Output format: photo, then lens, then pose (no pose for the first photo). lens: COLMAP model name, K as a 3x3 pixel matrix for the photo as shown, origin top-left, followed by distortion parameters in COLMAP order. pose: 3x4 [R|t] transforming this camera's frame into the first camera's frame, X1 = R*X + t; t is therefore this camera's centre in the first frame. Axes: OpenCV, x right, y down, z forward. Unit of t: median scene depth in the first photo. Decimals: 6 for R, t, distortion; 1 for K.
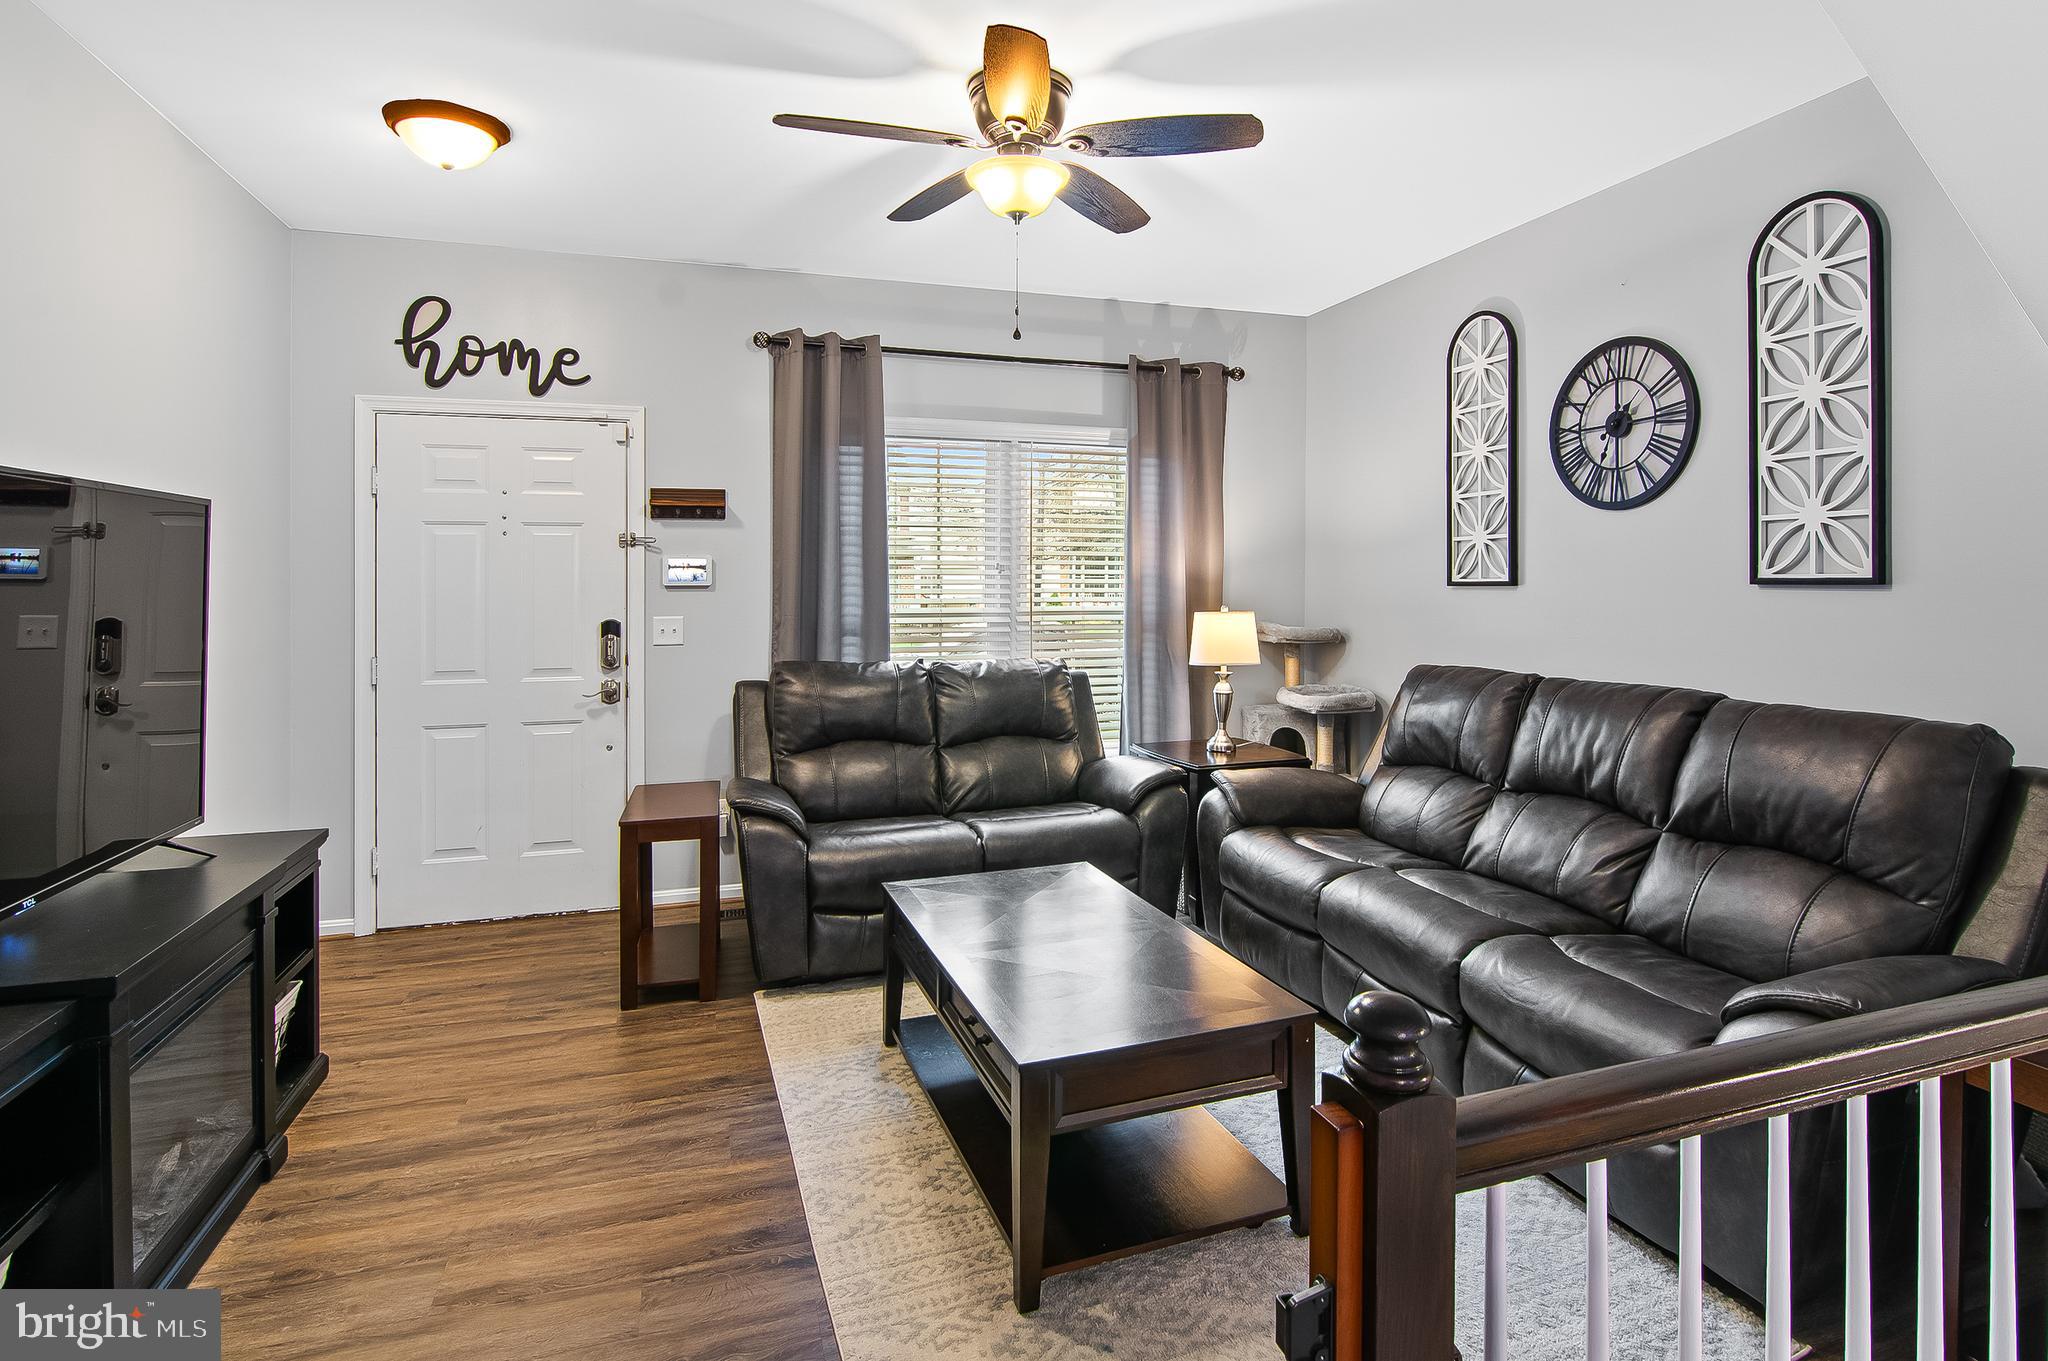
lens RADIAL K [[1021.4, 0, 1034.3], [0, 1021.4, 578.2], [0, 0, 1]] dist [-0.002976, -0.001678]
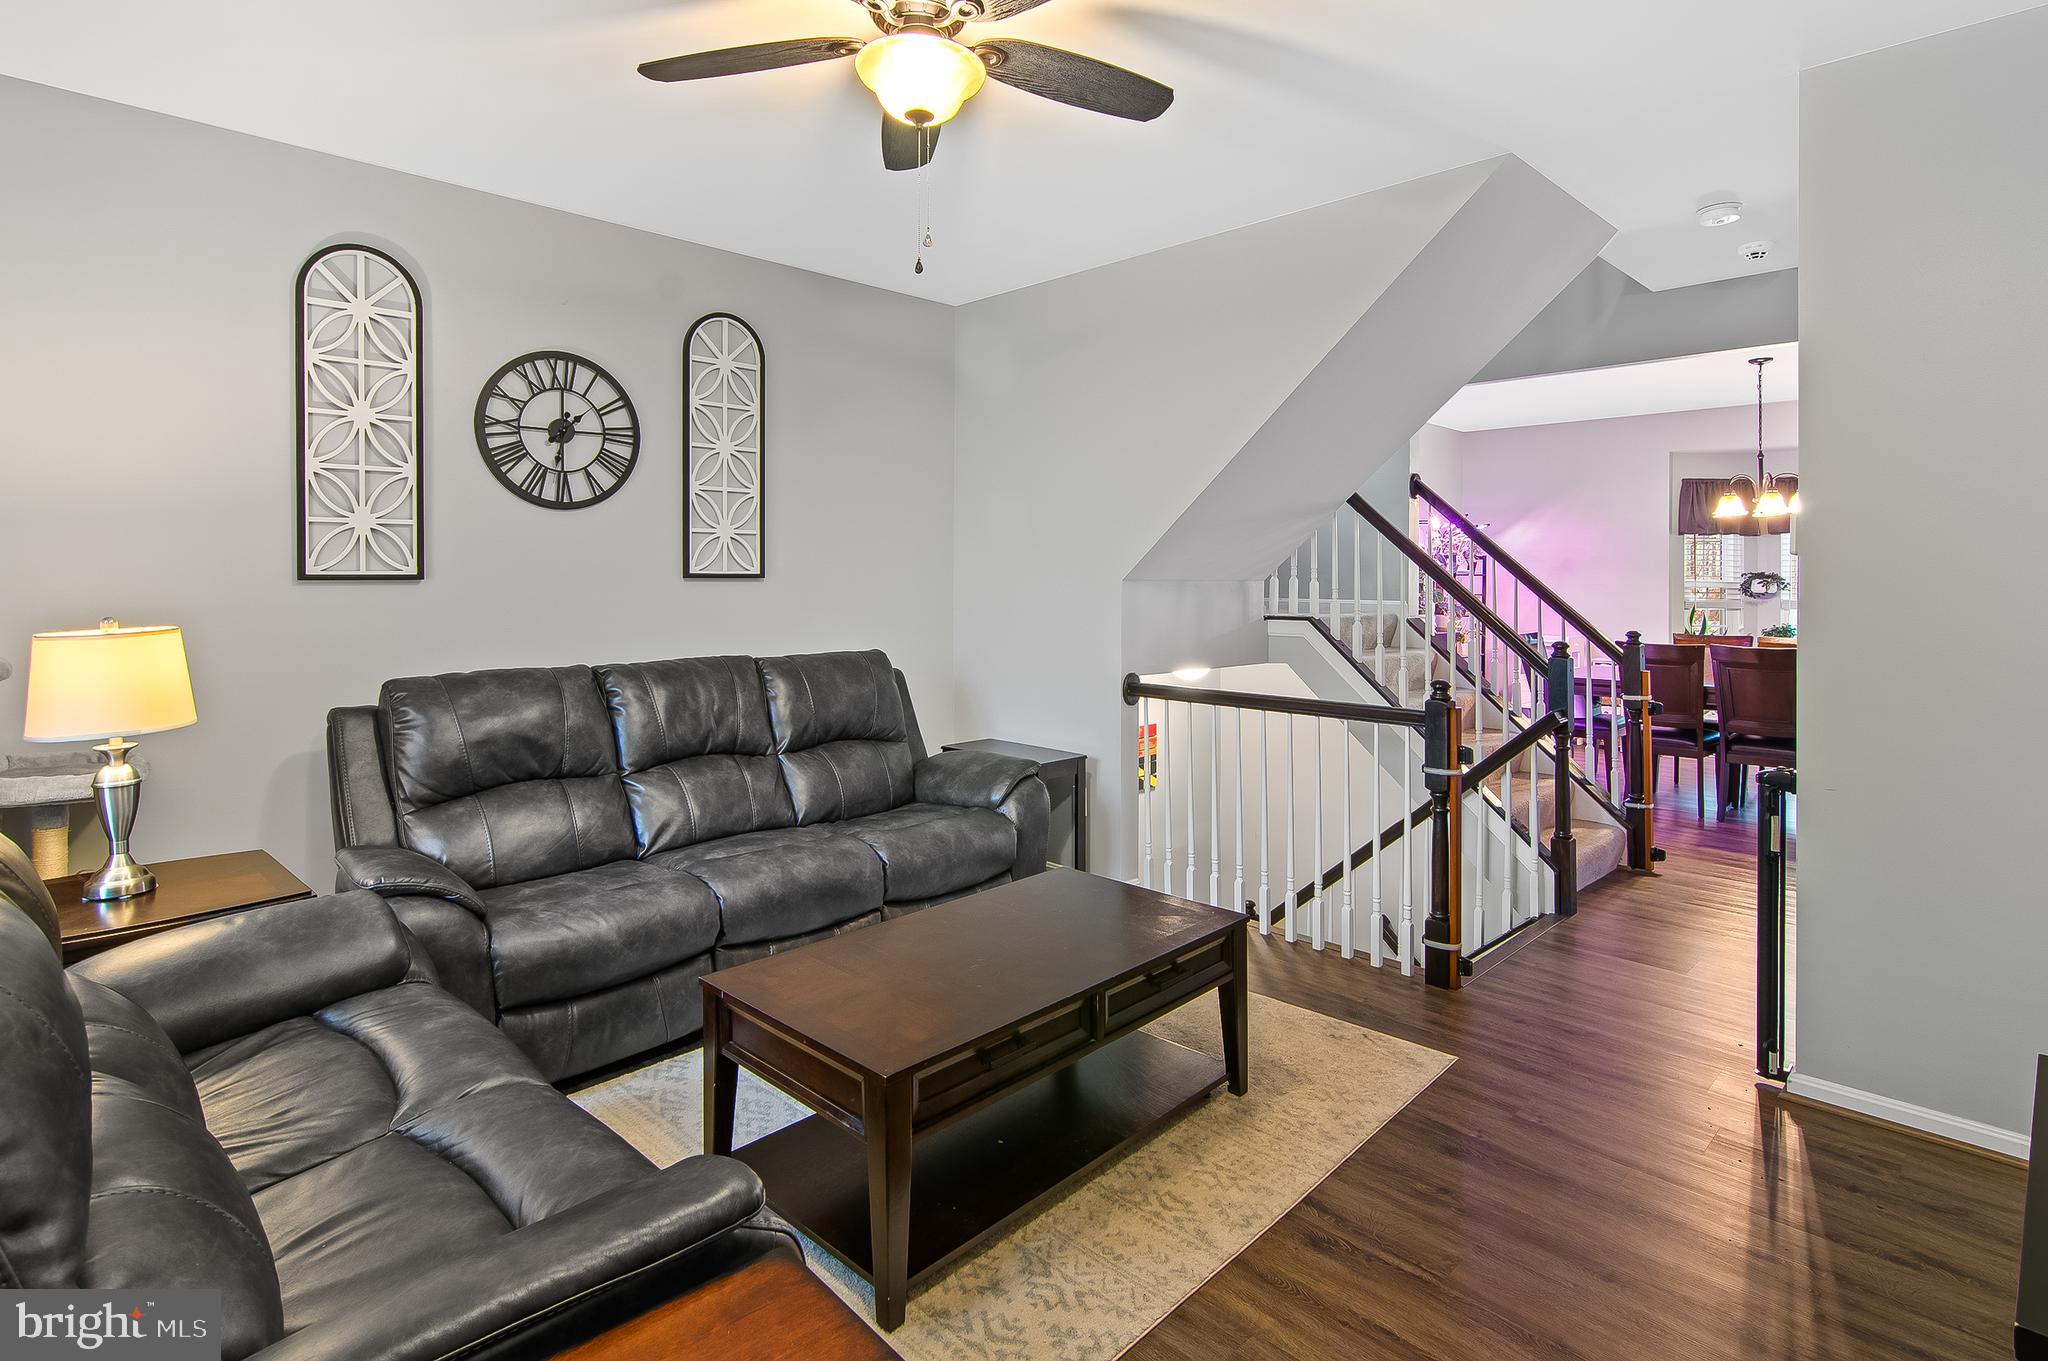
lens RADIAL K [[1021.4, 0, 1034.3], [0, 1021.4, 578.2], [0, 0, 1]] dist [-0.002976, -0.001678]
pose [[-0.438977, -0.002760, 0.898494, -0.645198], [-0.005118, 0.999987, 0.000572, 0.003214], [-0.898484, -0.004348, -0.438985, 1.053853]]
